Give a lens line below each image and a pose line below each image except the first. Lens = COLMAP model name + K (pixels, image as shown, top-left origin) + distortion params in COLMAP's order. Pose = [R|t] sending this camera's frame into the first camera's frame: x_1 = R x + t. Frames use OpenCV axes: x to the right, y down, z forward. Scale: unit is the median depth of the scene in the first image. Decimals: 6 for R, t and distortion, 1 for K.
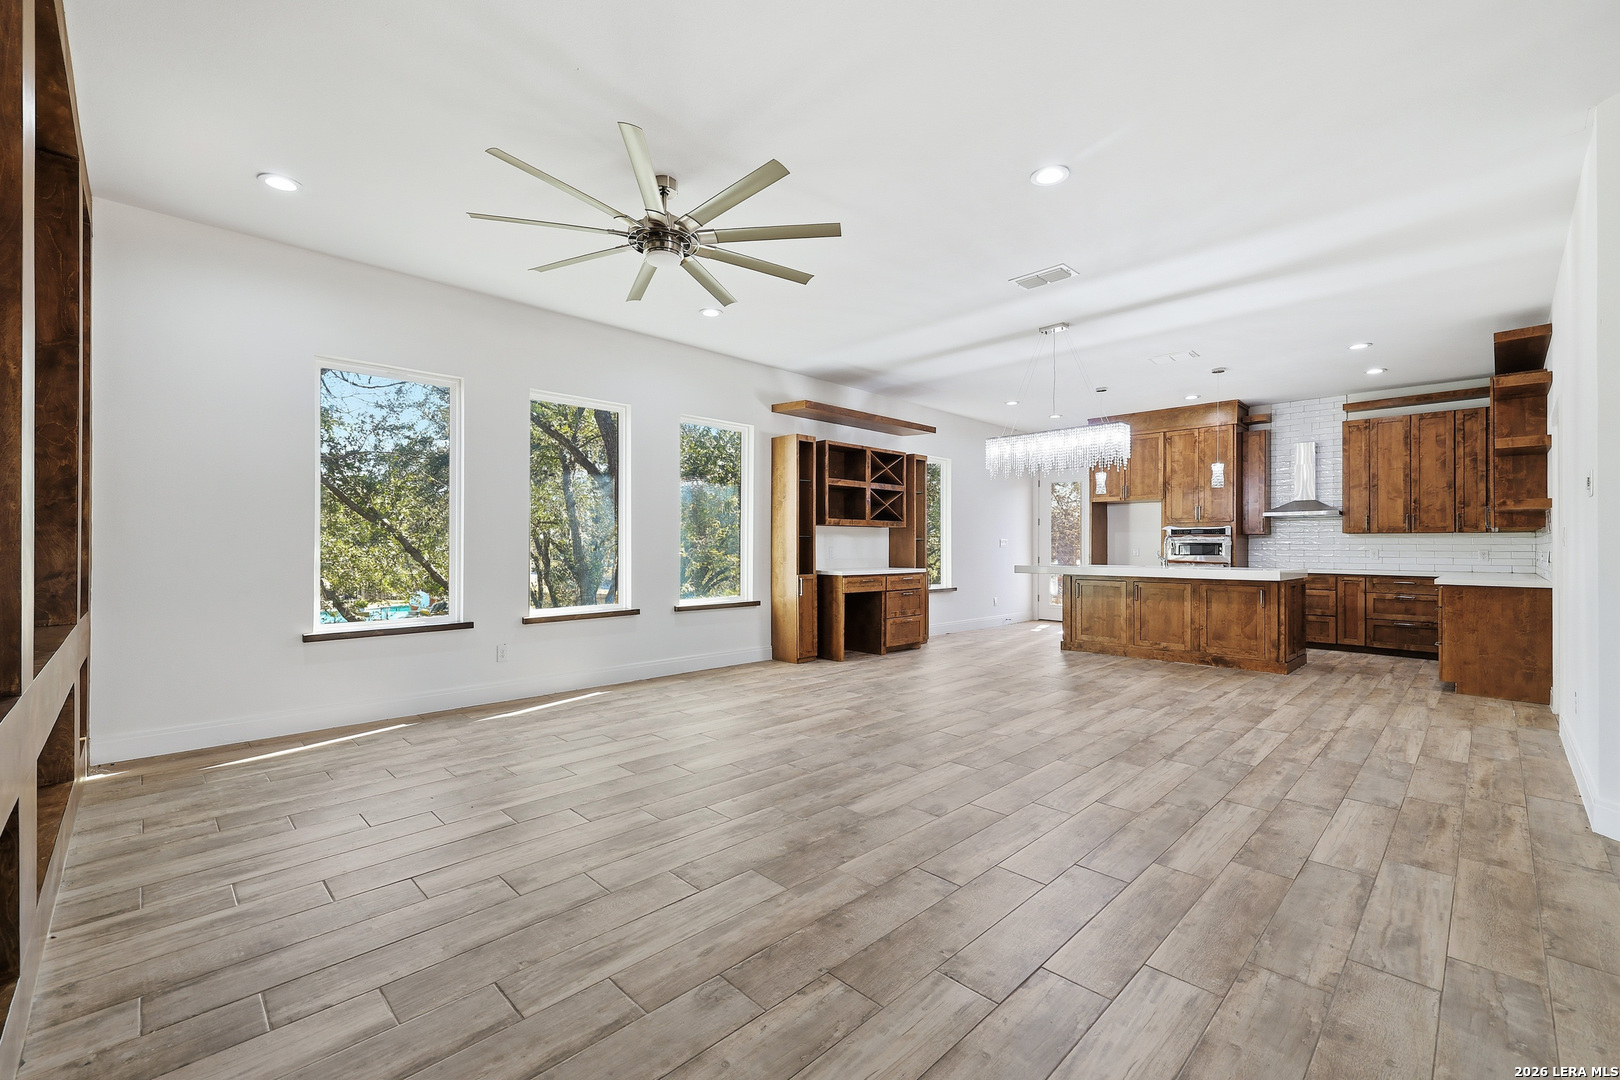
lens RADIAL K [[683.0, 0, 812.7], [0, 683.0, 542.8], [0, 0, 1]] dist [0.004334, 0.000702]
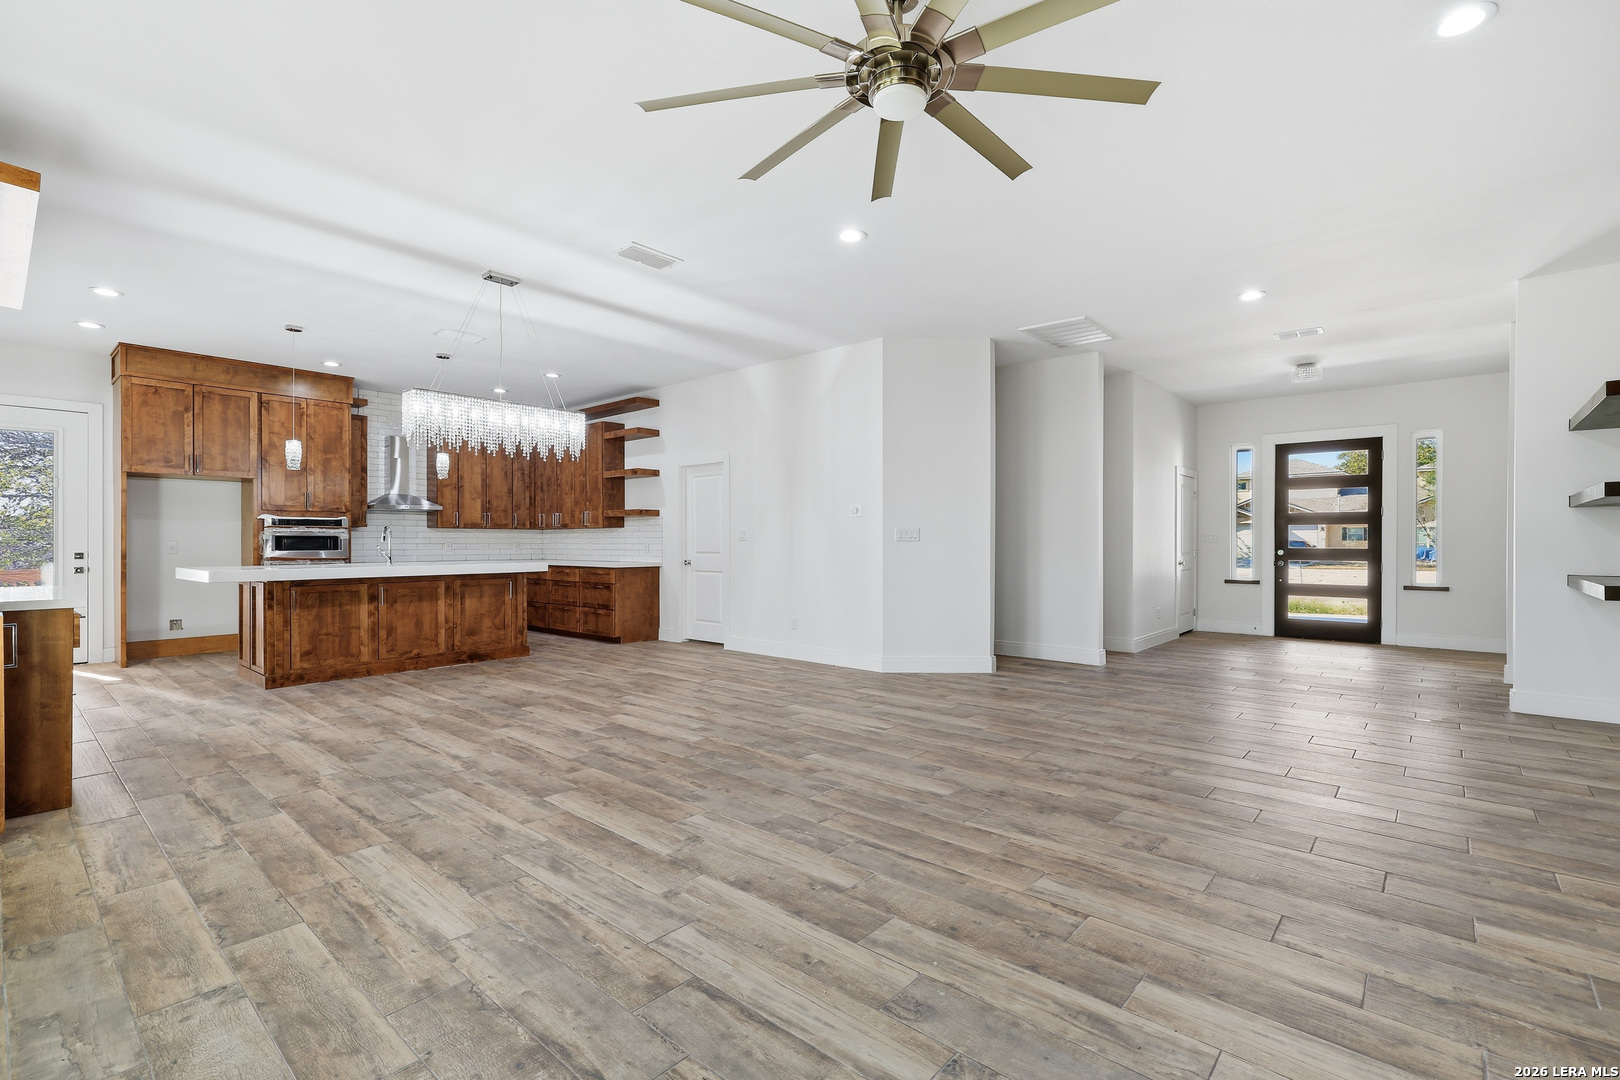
lens RADIAL K [[708.5, 0, 817.6], [0, 708.5, 543.6], [0, 0, 1]] dist [0.001510, -0.000033]
pose [[-0.066678, -0.006155, 0.997756, -0.416687], [-0.006469, 0.999963, 0.005736, 0.000760], [-0.997754, -0.006072, -0.066715, 0.525121]]
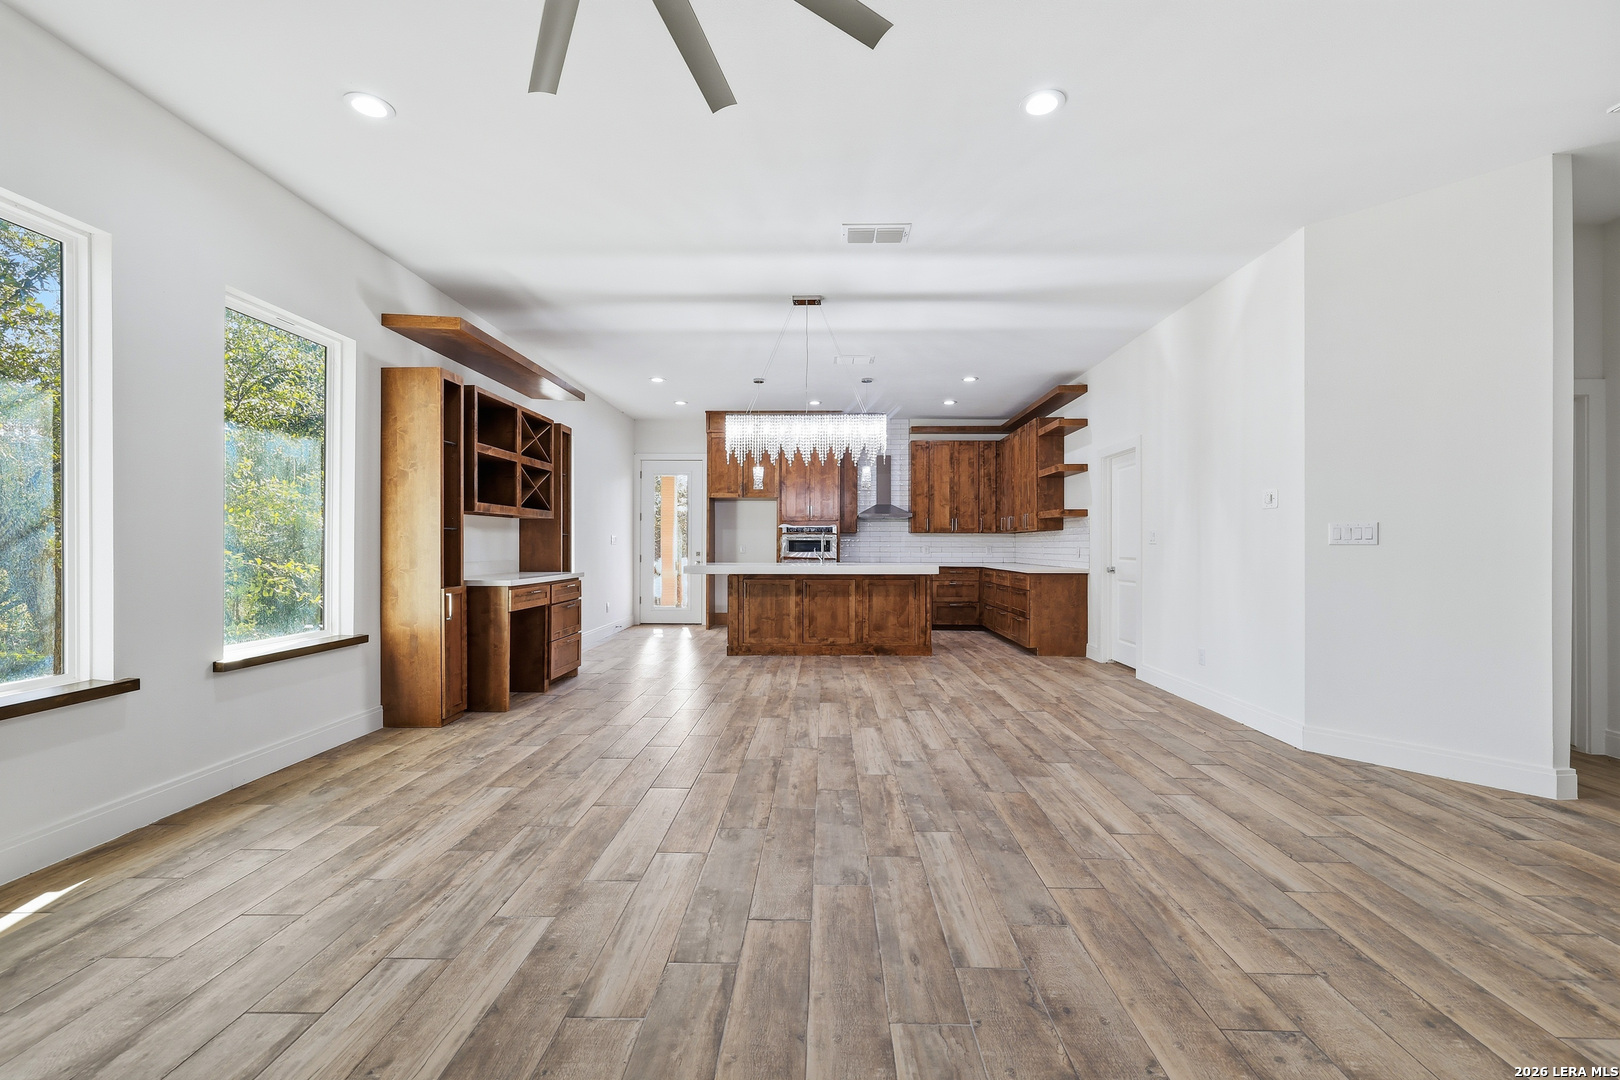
lens RADIAL K [[680.9, 0, 827.0], [0, 680.9, 542.8], [0, 0, 1]] dist [0.004288, 0.000430]
pose [[0.712004, 0.000429, 0.702175, -0.198246], [-0.003844, 0.999987, 0.003286, 0.000626], [-0.702164, -0.005038, 0.711997, 0.270263]]
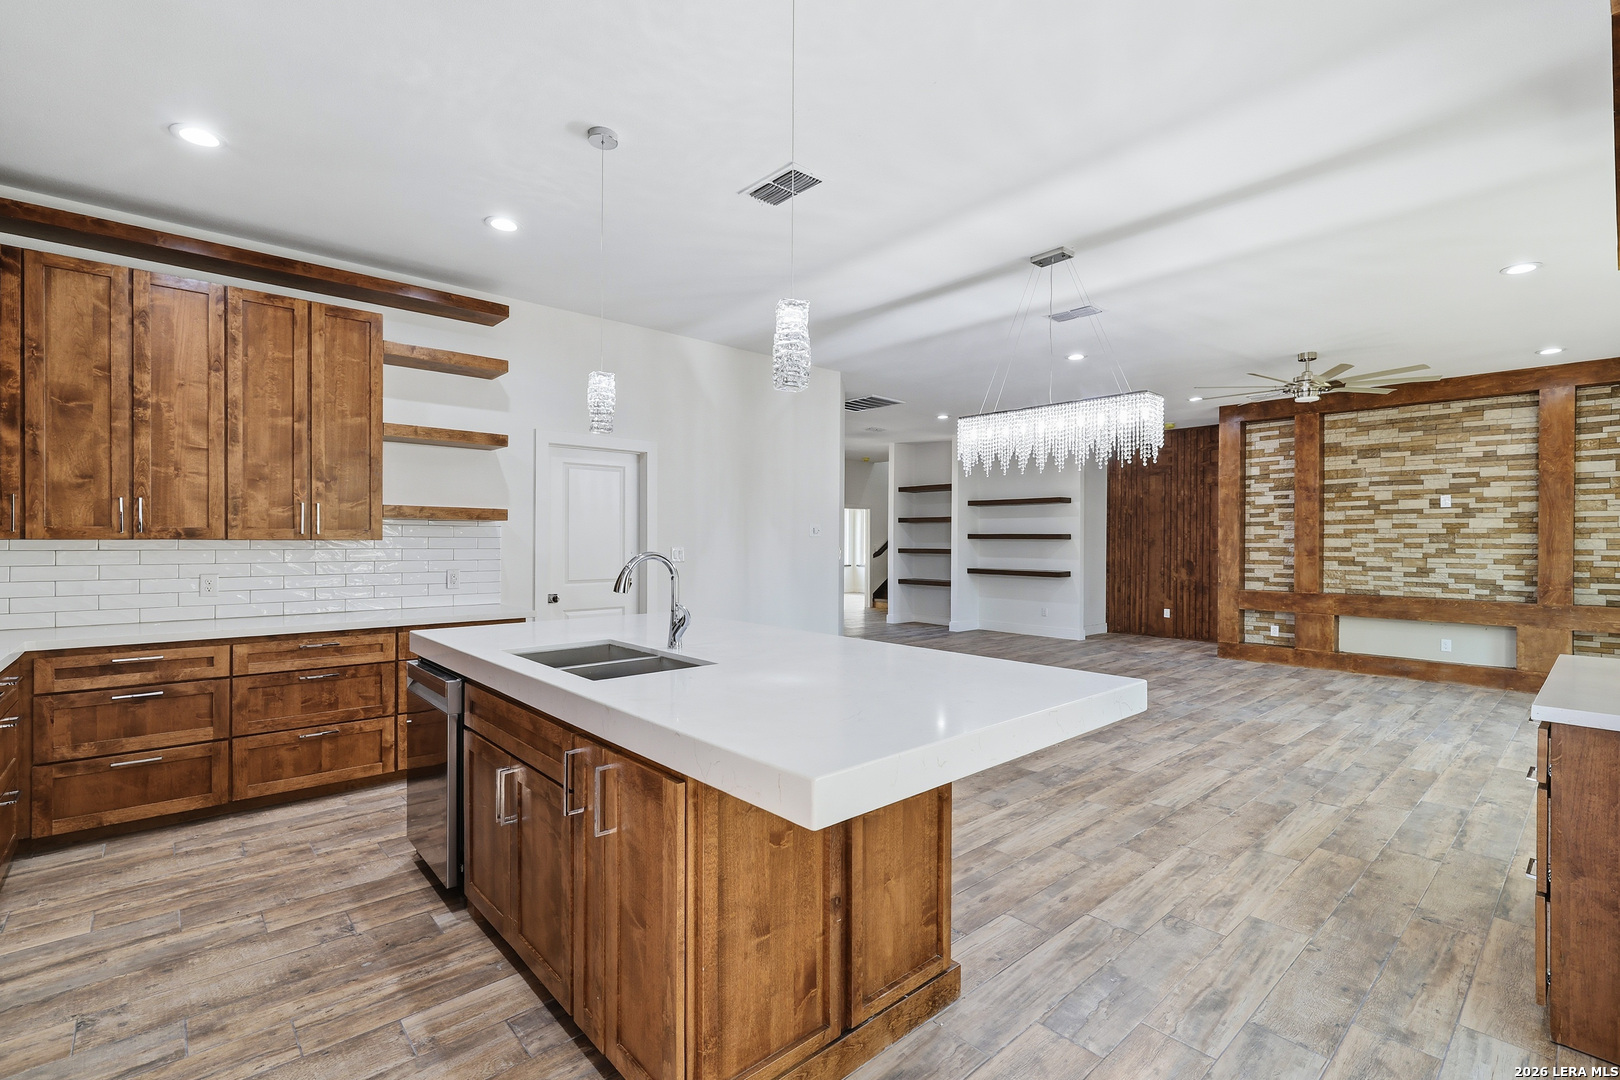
lens RADIAL K [[740.7, 0, 800.3], [0, 740.7, 543.1], [0, 0, 1]] dist [-0.000416, -0.000164]
pose [[-0.997912, -0.009494, 0.063882, 0.433529], [-0.009830, 0.999939, -0.004955, -0.015442], [-0.063831, -0.005573, -0.997945, 1.372358]]
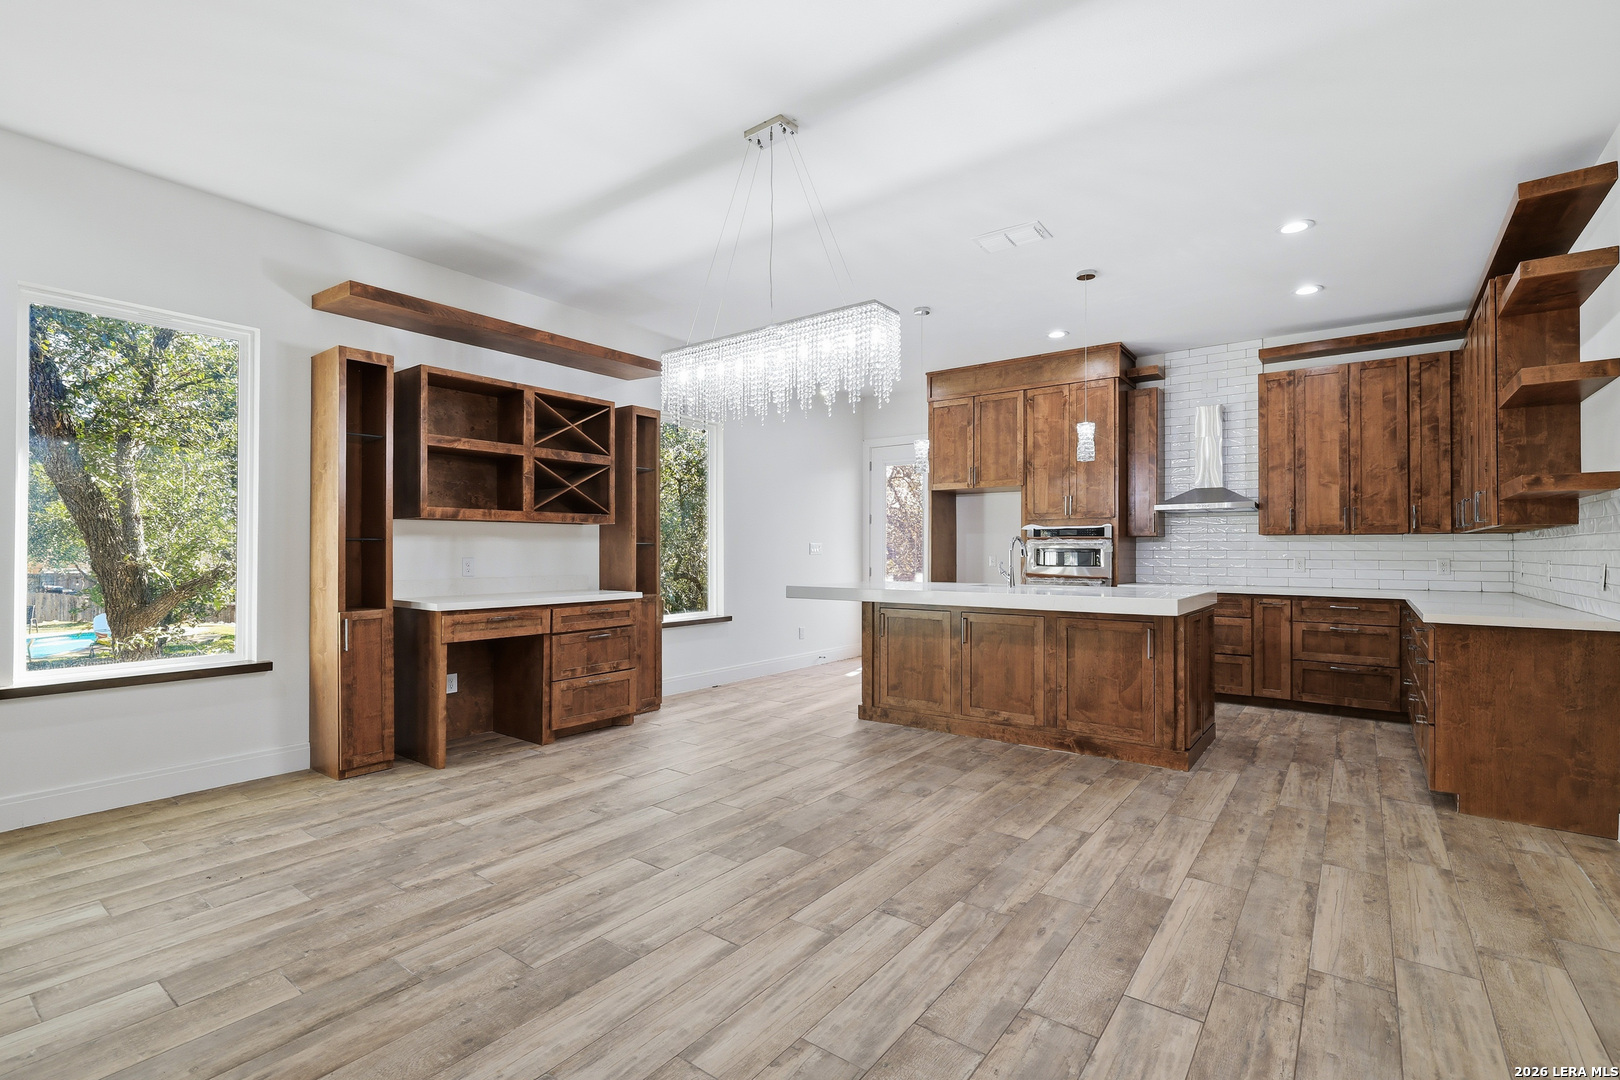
lens RADIAL K [[745.2, 0, 811.7], [0, 745.2, 544.2], [0, 0, 1]] dist [0.000967, 0.000040]
pose [[0.989536, -0.000893, 0.144283, 0.236309], [0.001231, 0.999997, -0.002250, -0.003432], [-0.144281, 0.002404, 0.989534, 0.347945]]
